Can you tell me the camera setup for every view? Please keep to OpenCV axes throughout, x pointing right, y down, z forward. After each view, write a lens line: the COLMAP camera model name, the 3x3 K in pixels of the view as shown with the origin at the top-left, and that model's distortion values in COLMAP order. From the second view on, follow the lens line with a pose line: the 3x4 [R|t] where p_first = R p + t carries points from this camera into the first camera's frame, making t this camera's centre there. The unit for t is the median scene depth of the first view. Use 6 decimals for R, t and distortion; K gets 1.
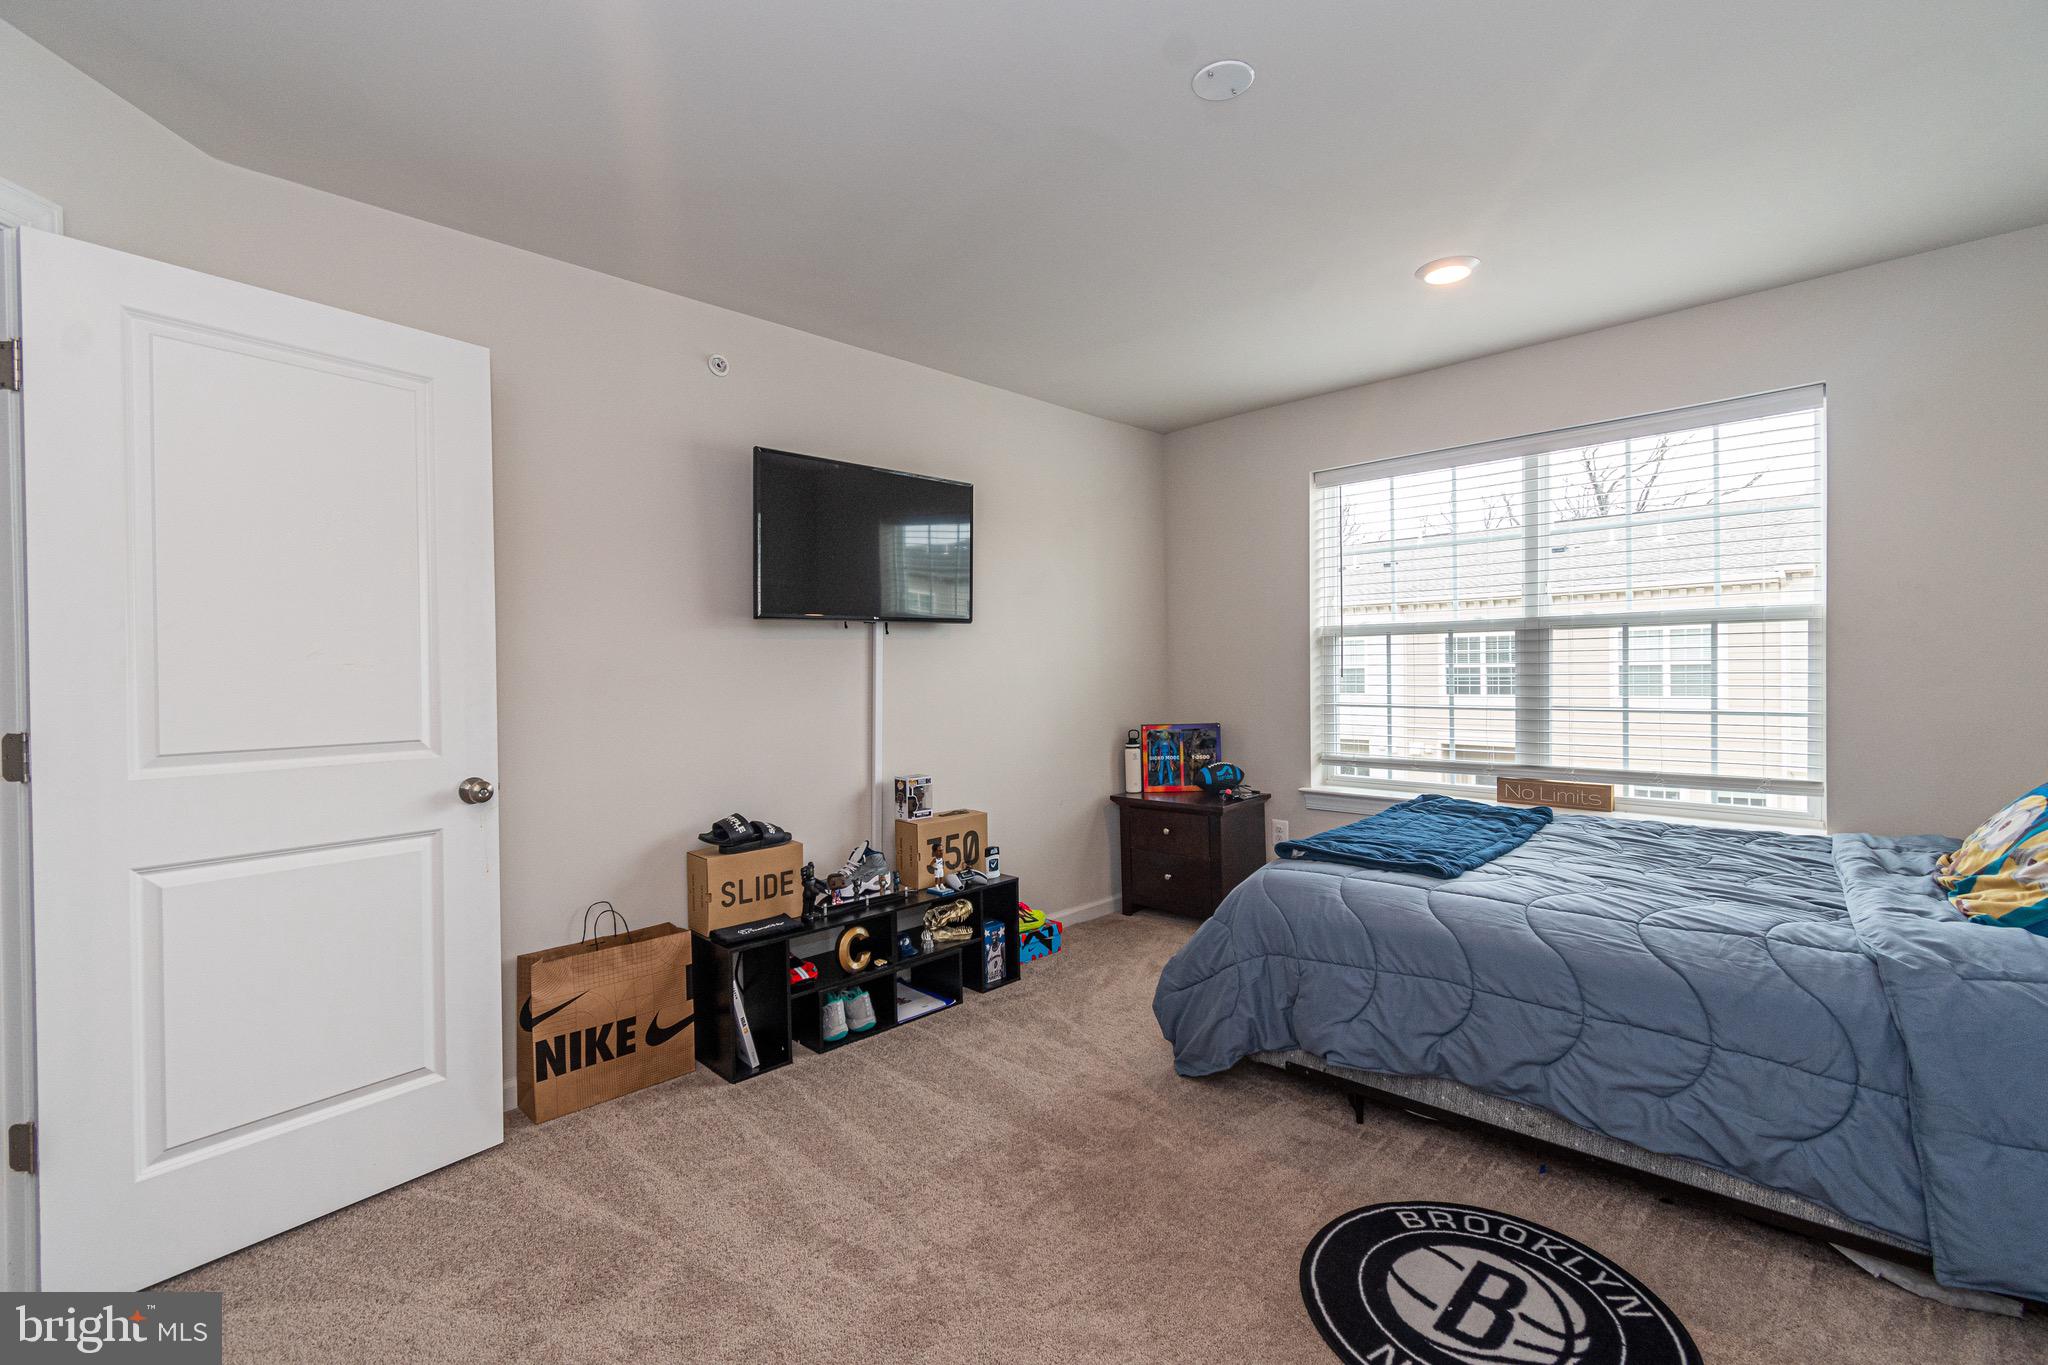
lens RADIAL K [[896.7, 0, 1029.7], [0, 896.7, 676.5], [0, 0, 1]] dist [0.005282, -0.002458]
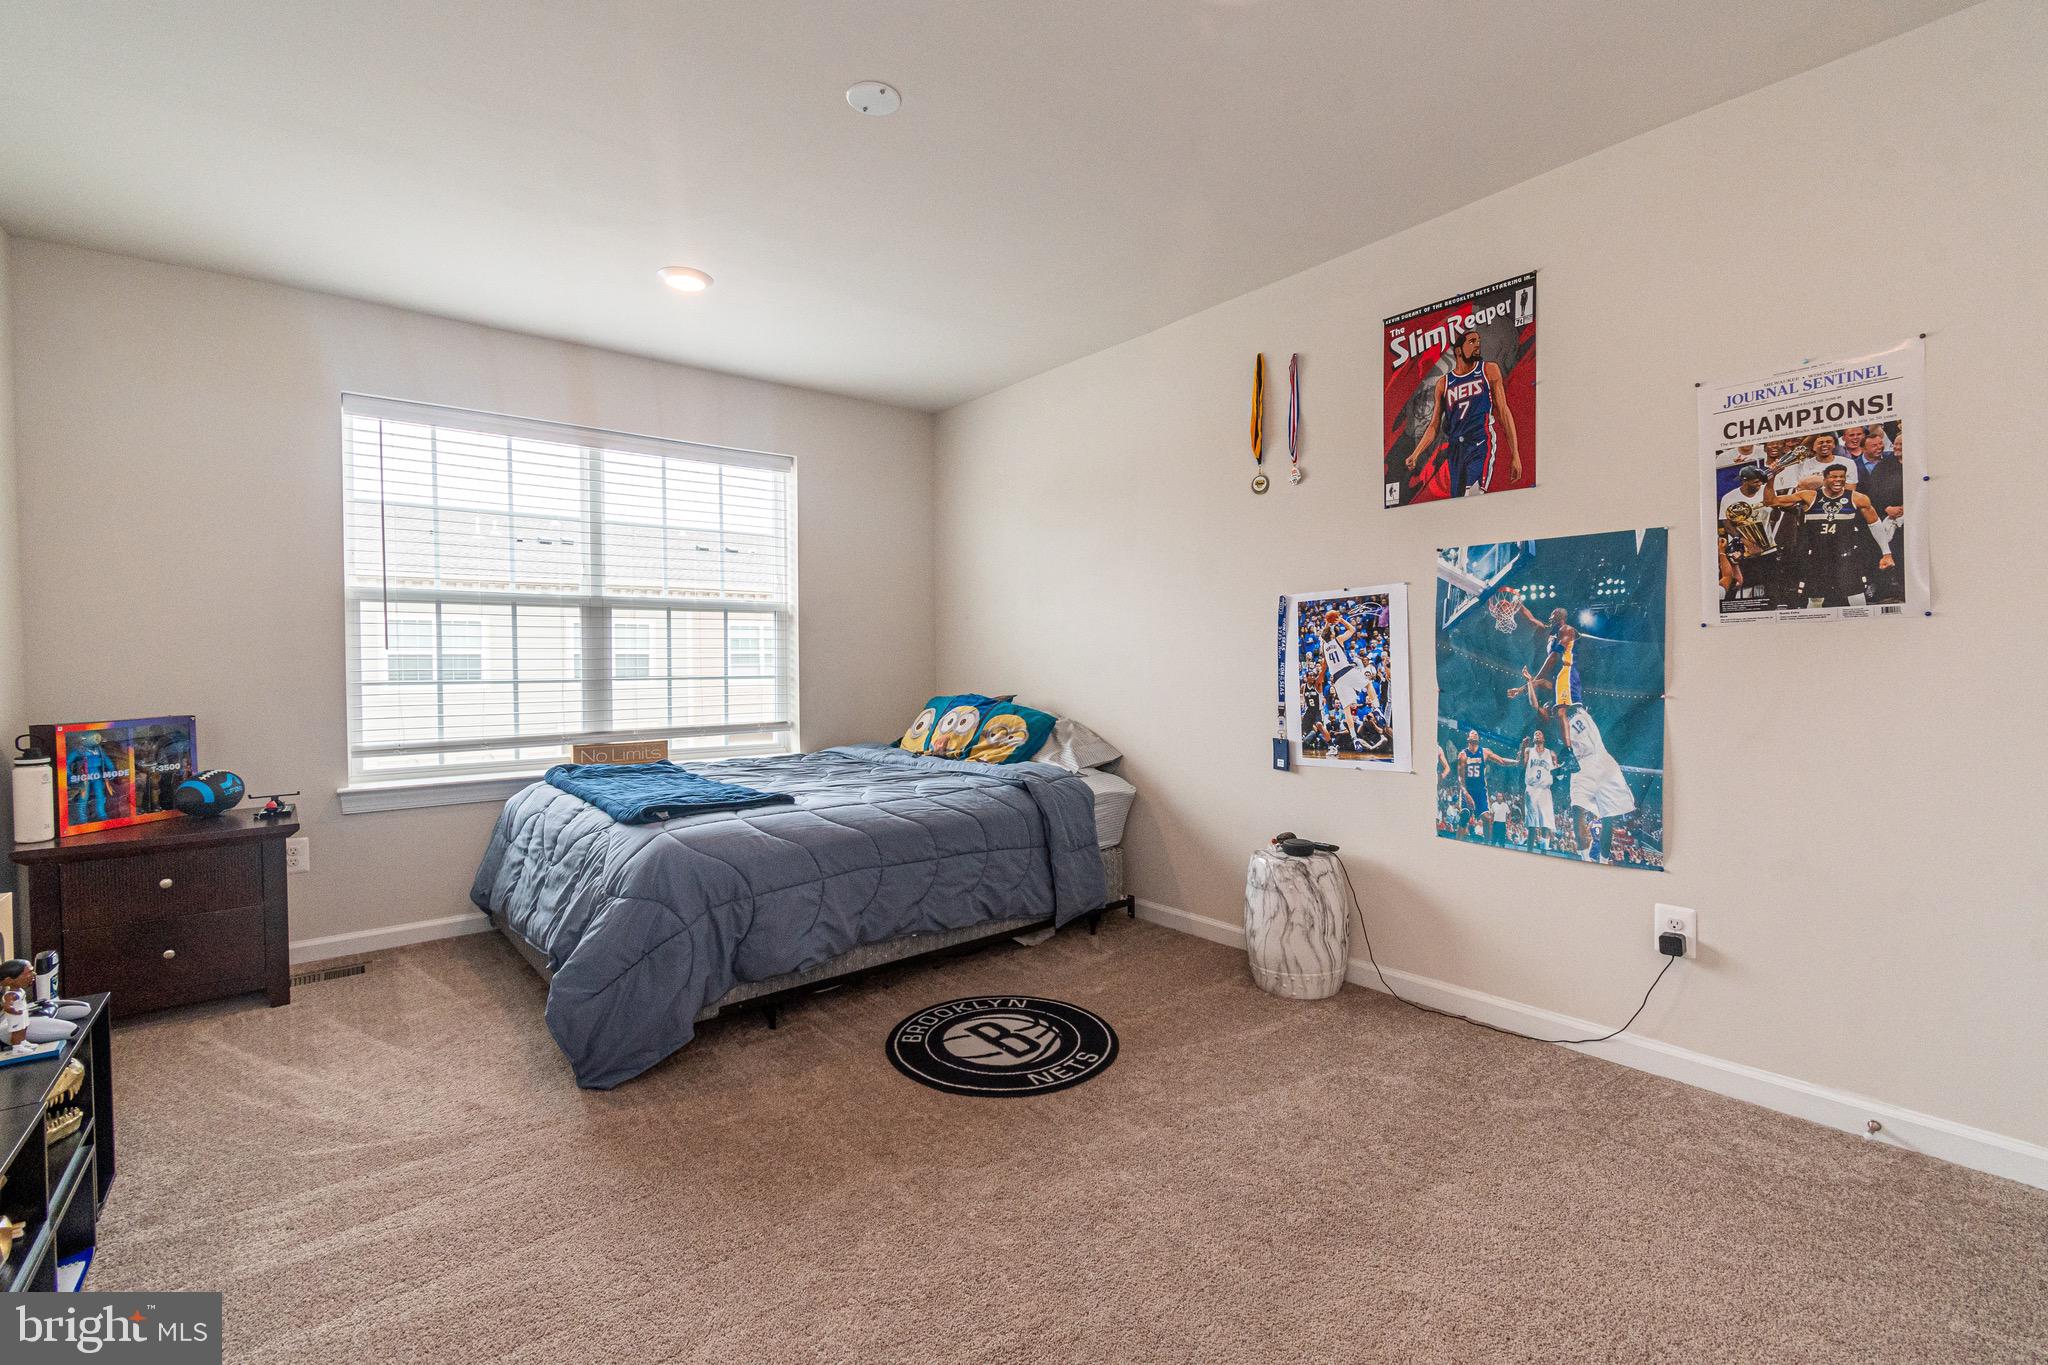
lens RADIAL K [[896.7, 0, 1024.4], [0, 896.7, 684.8], [0, 0, 1]] dist [0.005282, -0.002458]
pose [[0.120819, -0.029266, 0.992243, -0.481824], [-0.003860, 0.999544, 0.029952, 0.007208], [-0.992667, -0.007449, 0.120651, 0.348232]]
